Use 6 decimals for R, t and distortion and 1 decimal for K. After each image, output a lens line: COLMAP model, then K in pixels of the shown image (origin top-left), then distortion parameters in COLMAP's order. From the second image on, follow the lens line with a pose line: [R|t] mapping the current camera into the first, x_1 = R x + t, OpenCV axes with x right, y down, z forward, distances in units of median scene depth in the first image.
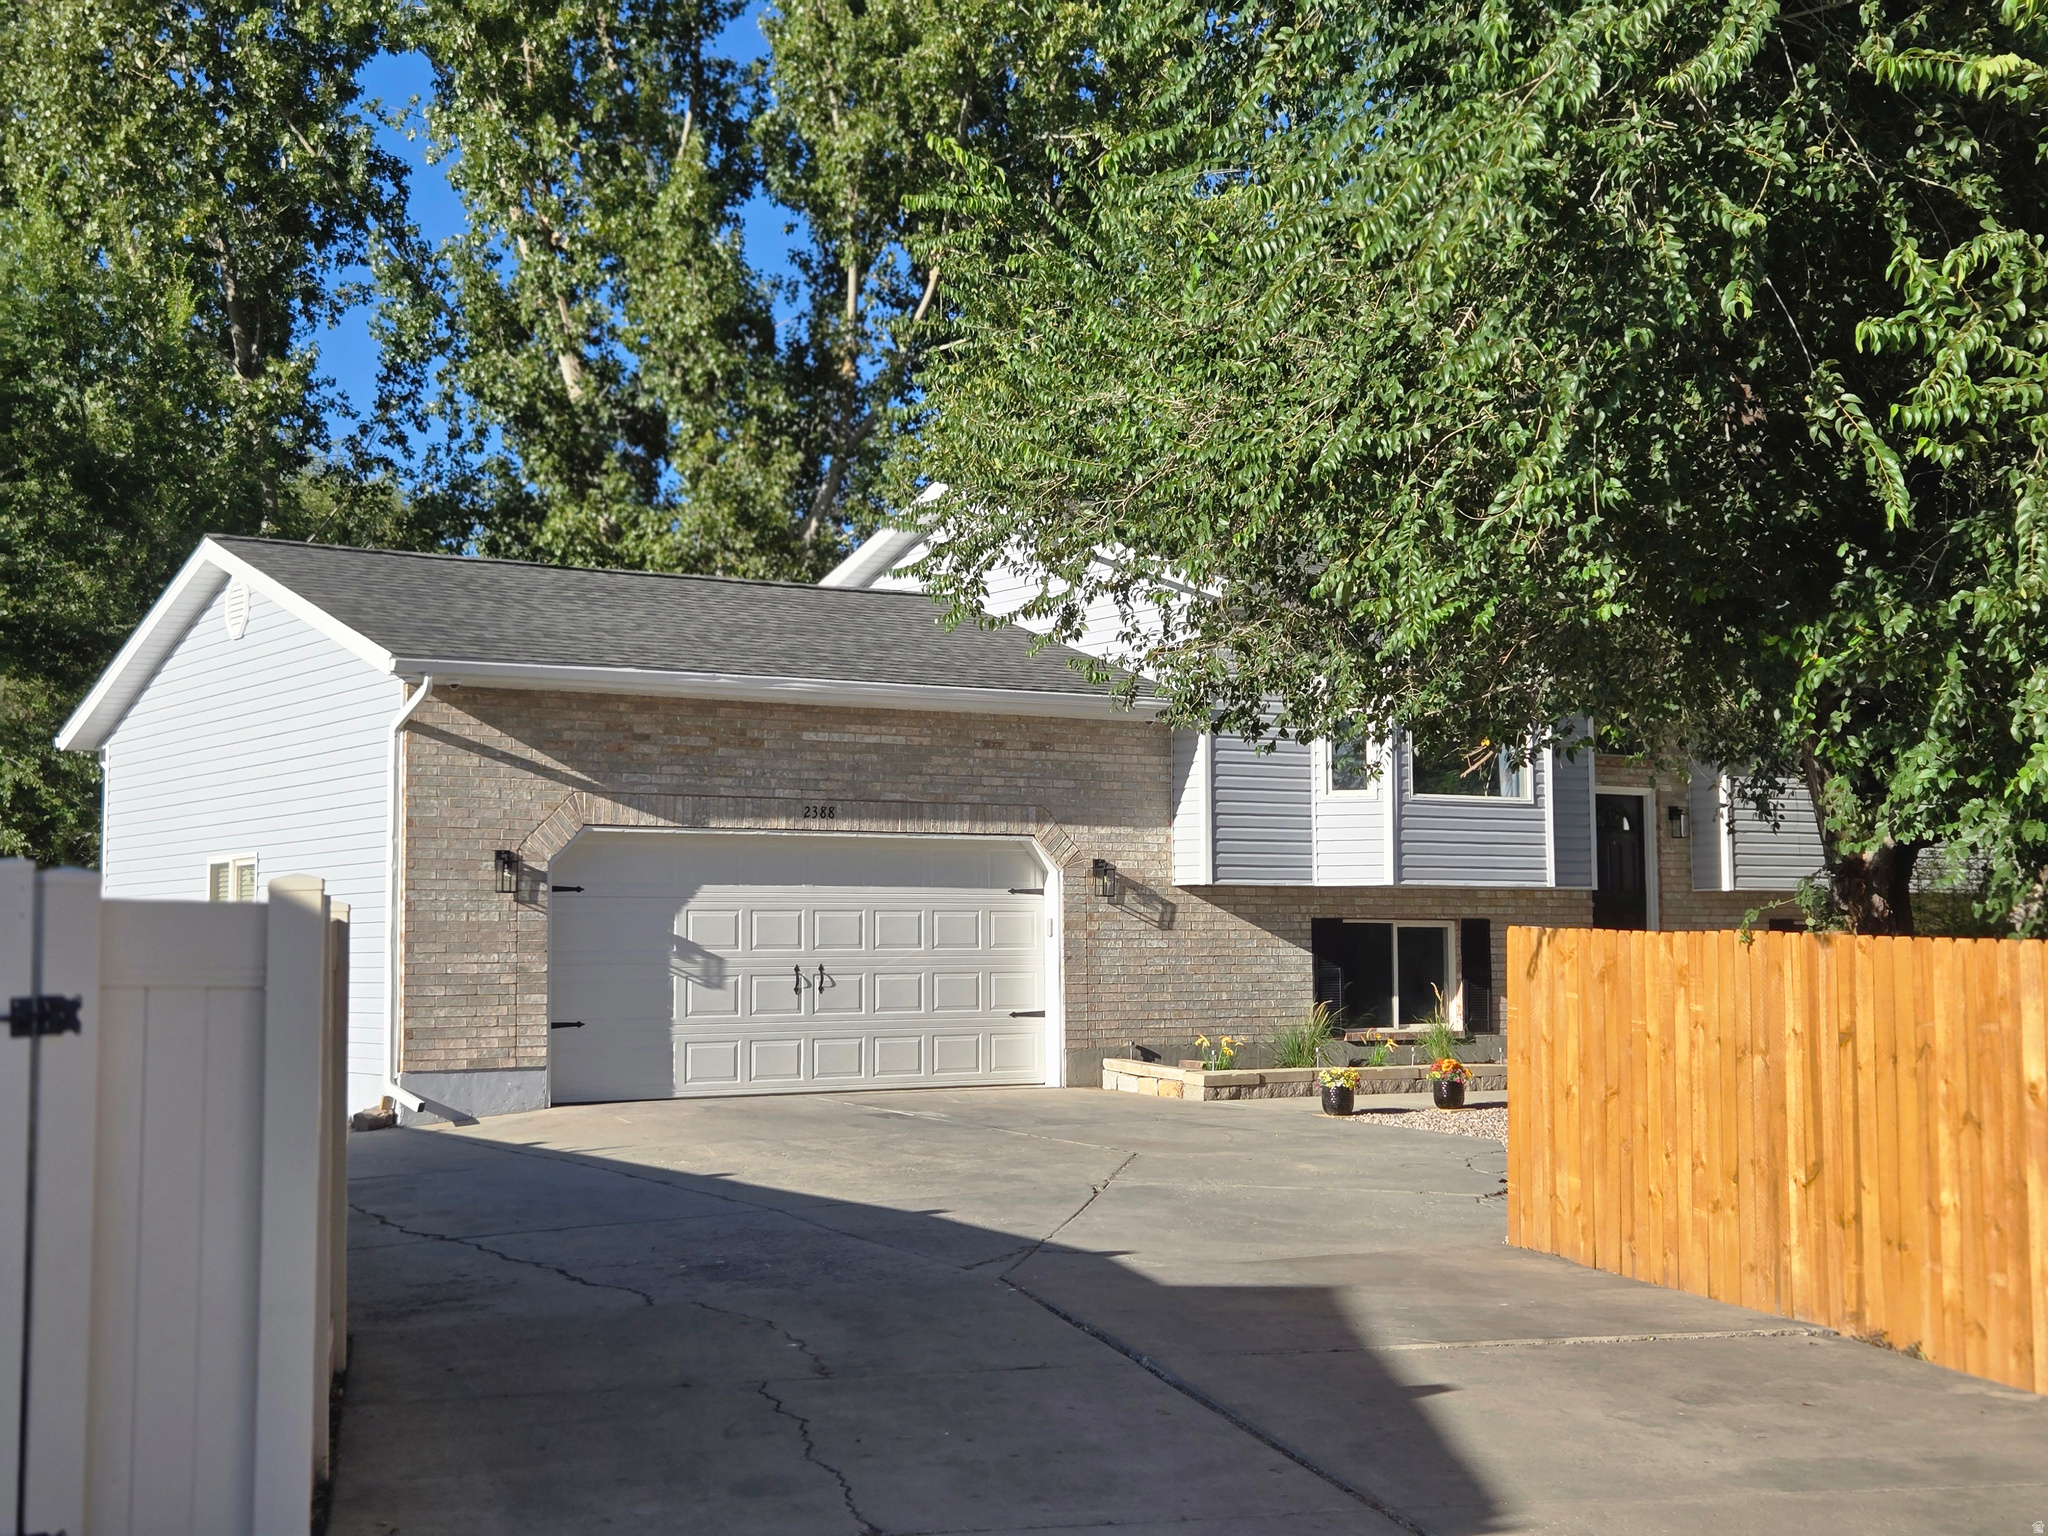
lens RADIAL K [[2711.4, 0, 1005.9], [0, 2711.4, 736.5], [0, 0, 1]] dist [0.106885, -0.041149]
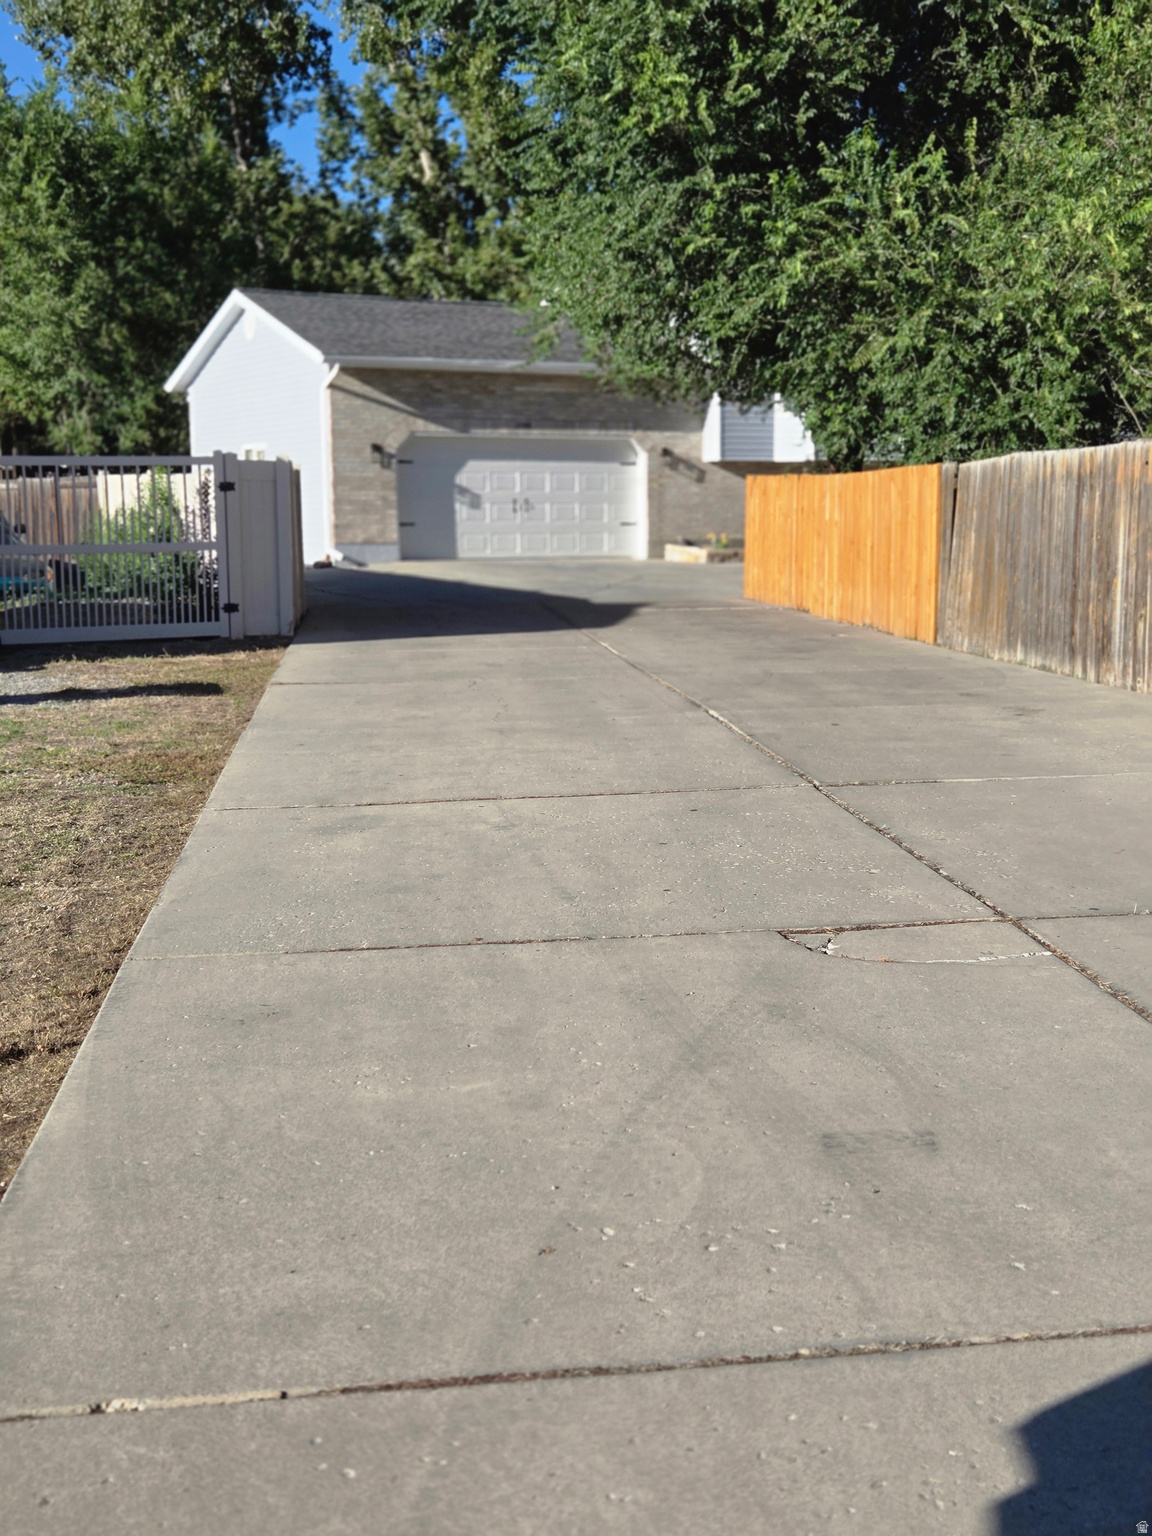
lens RADIAL K [[2033.5, 0, 607.1], [0, 2033.5, 769.4], [0, 0, 1]] dist [0.106885, -0.041149]
pose [[0.995110, 0.013418, -0.097854, 0.158183], [0.006525, 0.979633, 0.200690, -0.028895], [0.098553, -0.200347, 0.974755, -0.611025]]
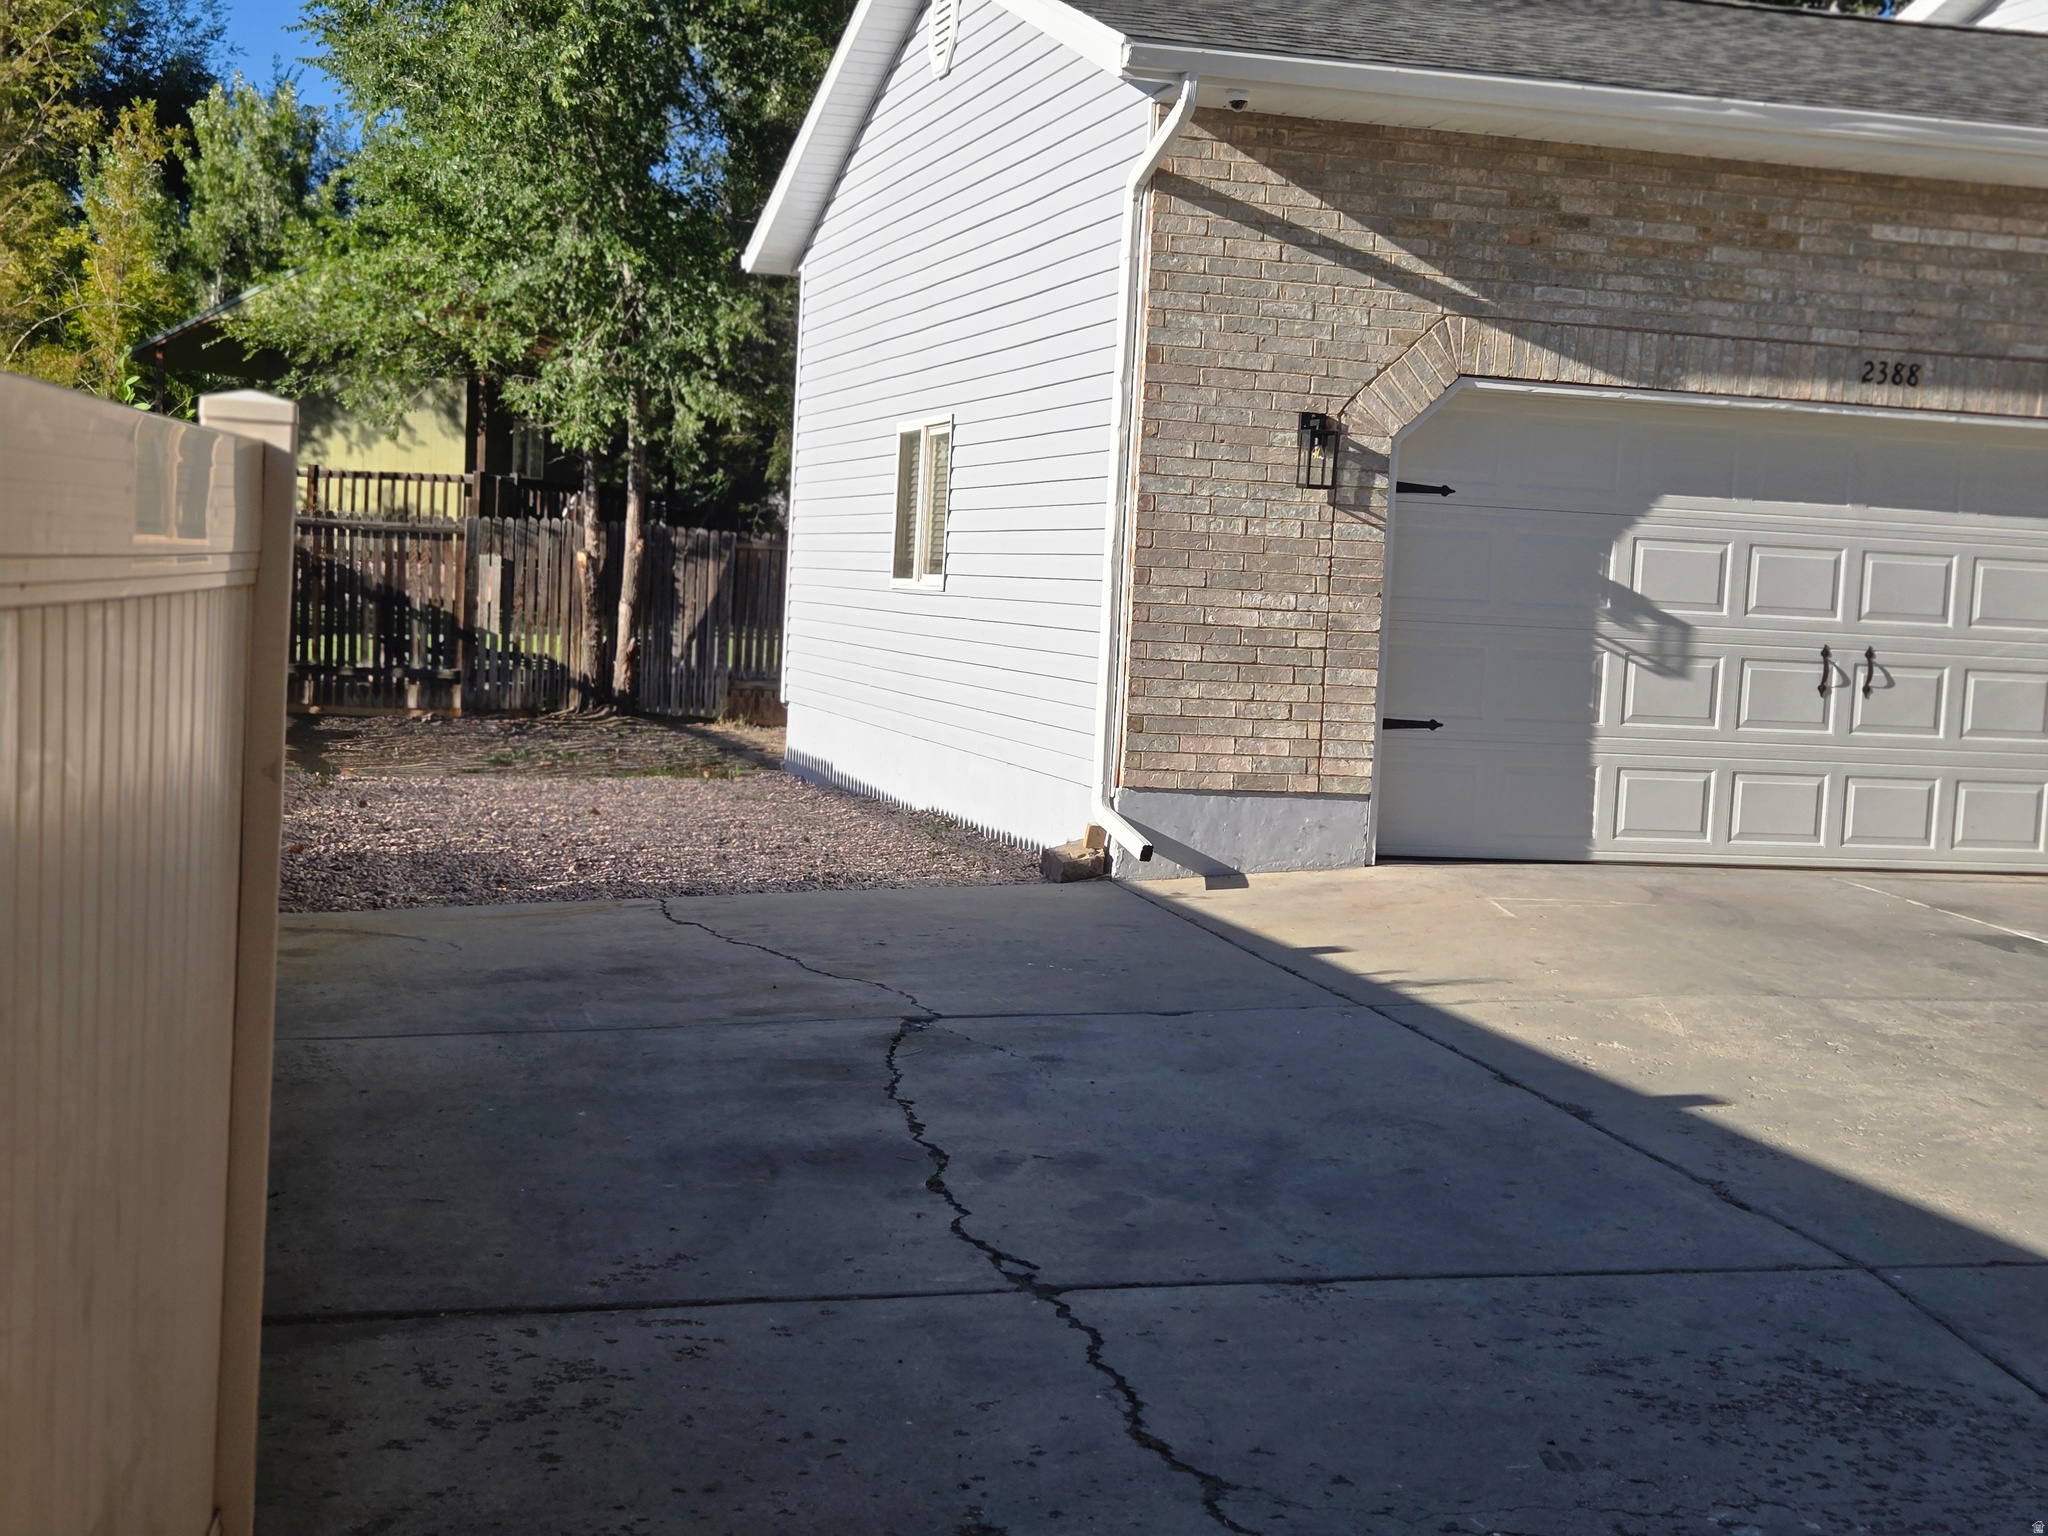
lens RADIAL K [[2711.4, 0, 1005.9], [0, 2711.4, 736.5], [0, 0, 1]] dist [0.106885, -0.041149]
pose [[0.945584, 0.074515, -0.316730, -0.057075], [-0.032996, 0.990366, 0.134490, 0.032252], [0.323700, -0.116721, 0.938933, 0.411448]]
